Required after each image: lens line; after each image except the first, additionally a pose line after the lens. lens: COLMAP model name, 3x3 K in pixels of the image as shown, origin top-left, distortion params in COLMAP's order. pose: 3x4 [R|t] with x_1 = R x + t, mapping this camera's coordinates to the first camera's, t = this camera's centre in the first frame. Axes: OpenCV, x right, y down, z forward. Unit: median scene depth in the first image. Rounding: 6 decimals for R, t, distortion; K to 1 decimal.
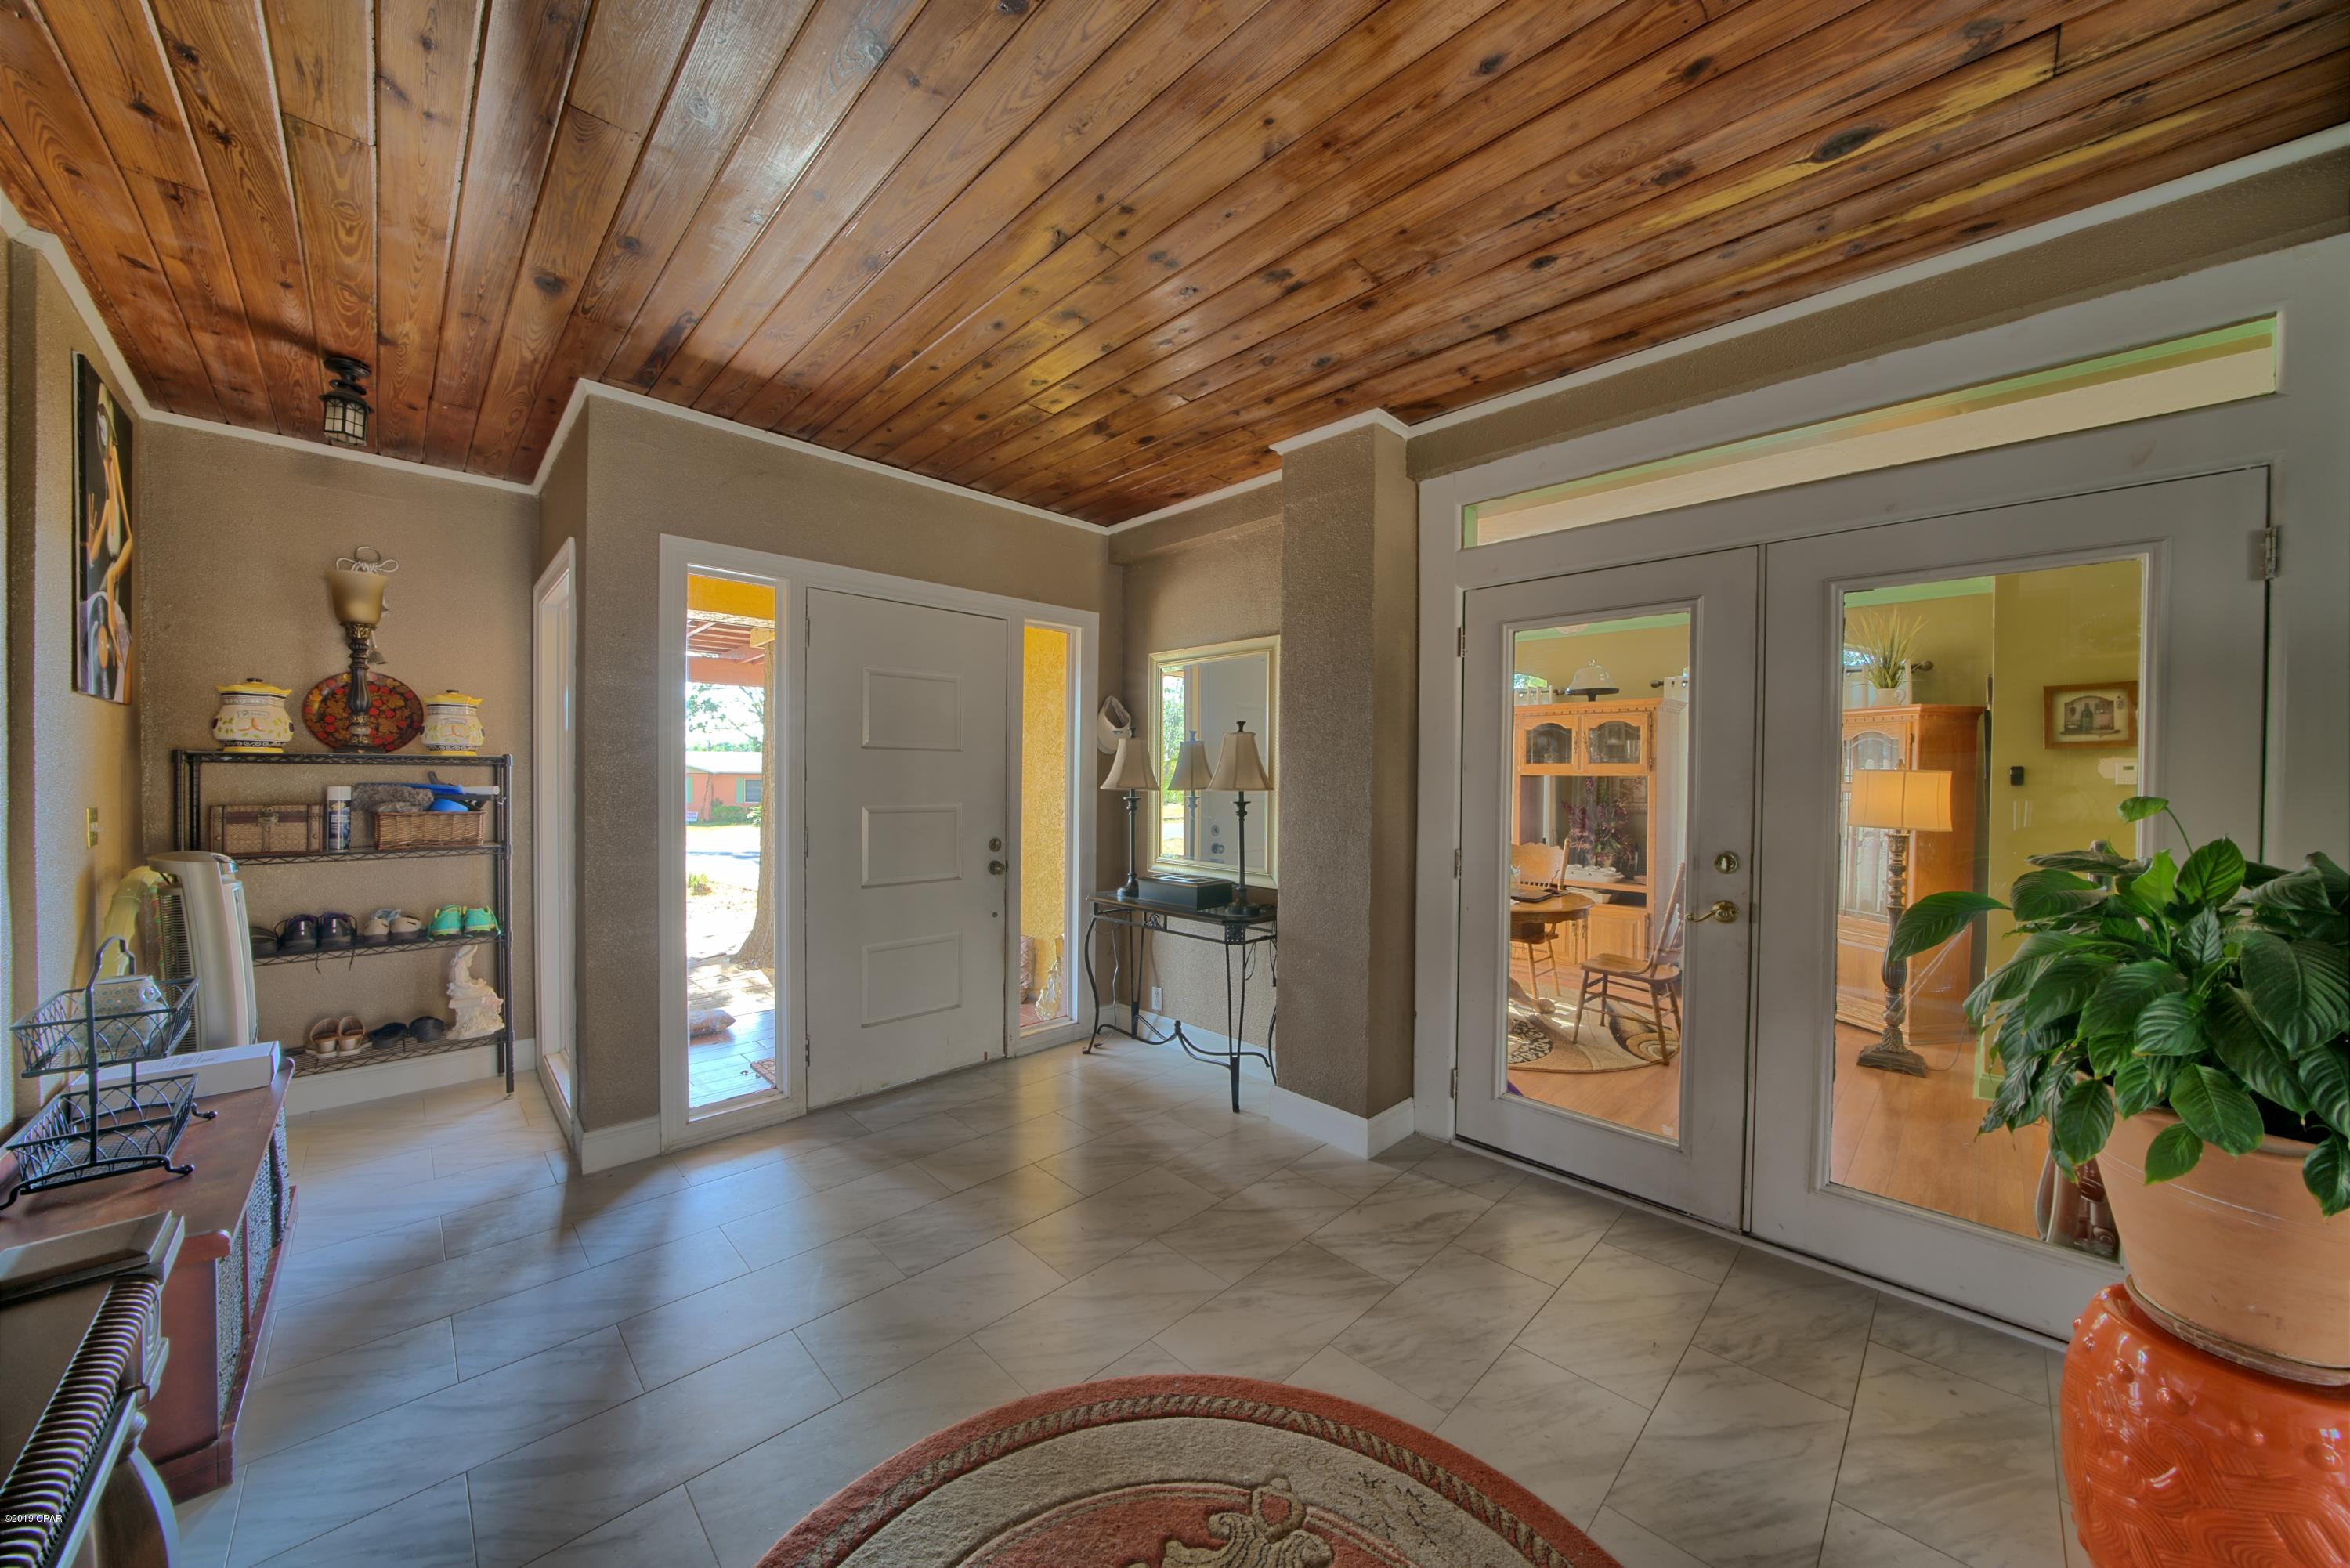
lens RADIAL K [[813.9, 0, 1178.1], [0, 813.9, 787.9], [0, 0, 1]] dist [-0.024878, 0.002828]
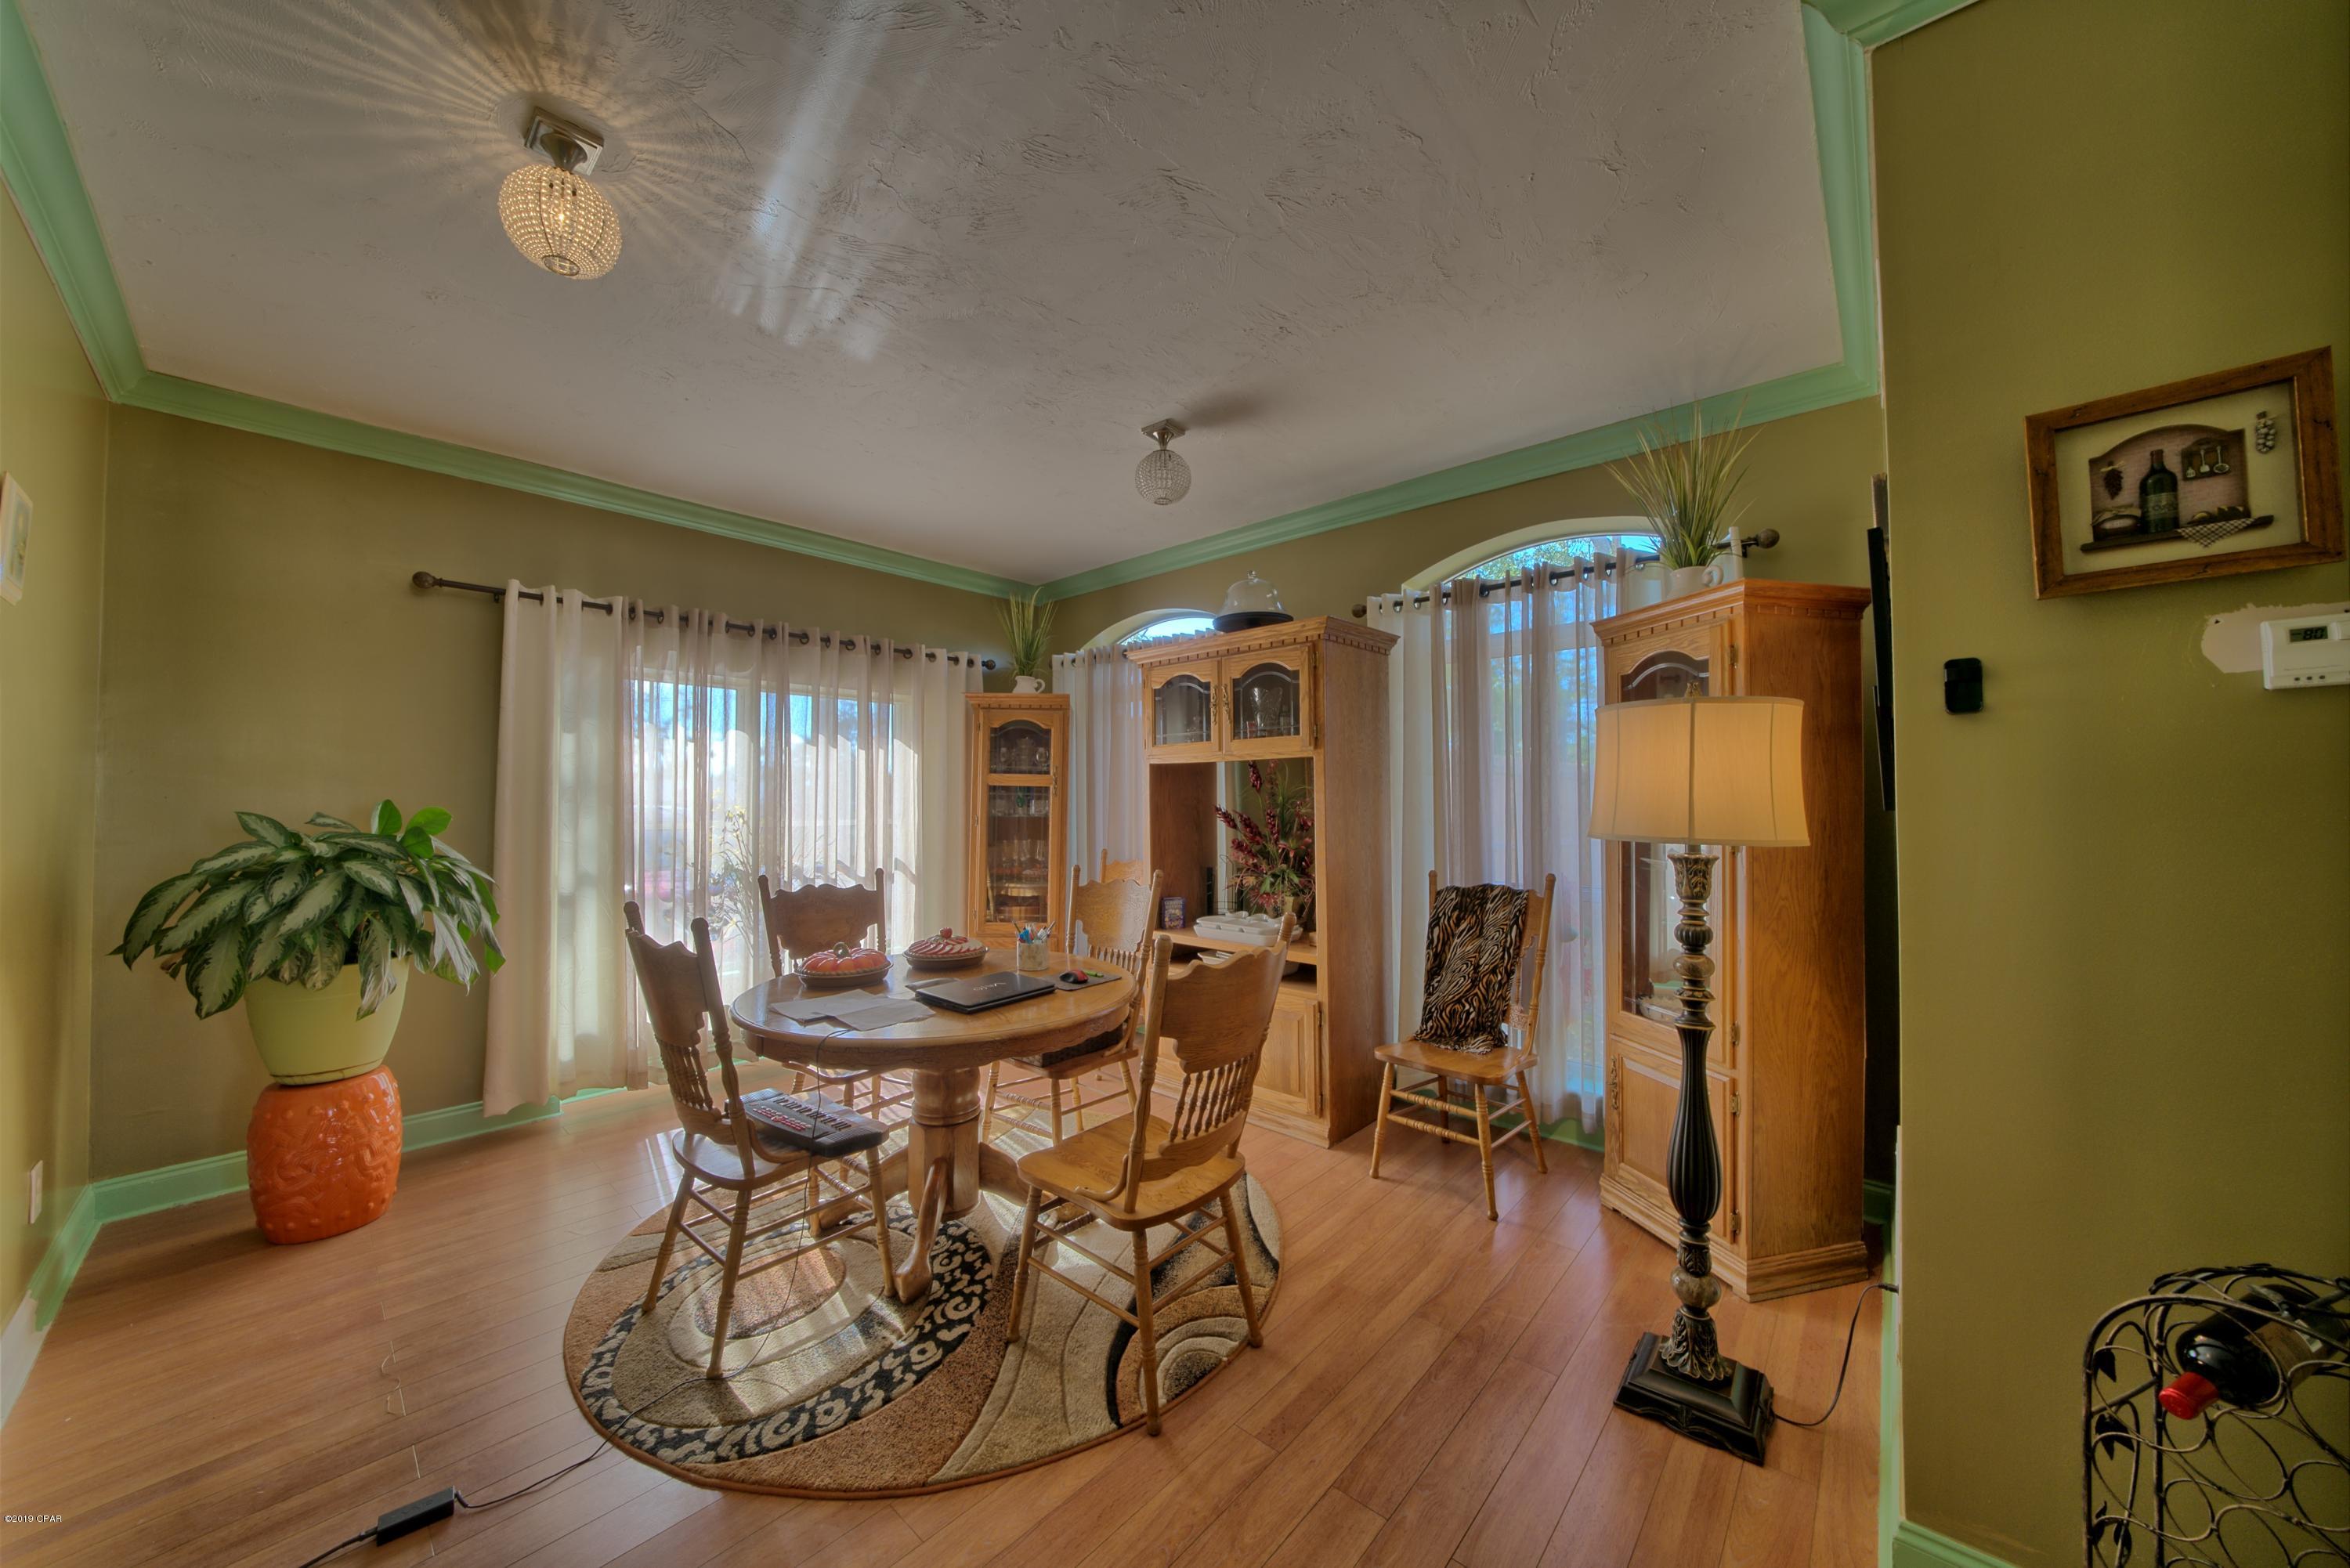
lens RADIAL K [[813.9, 0, 1169.8], [0, 813.9, 784.2], [0, 0, 1]] dist [-0.024878, 0.002828]
pose [[0.997732, -0.014789, 0.065660, 0.572763], [0.017008, 0.999299, -0.033361, 0.028868], [-0.065121, 0.034402, 0.997284, 0.565160]]
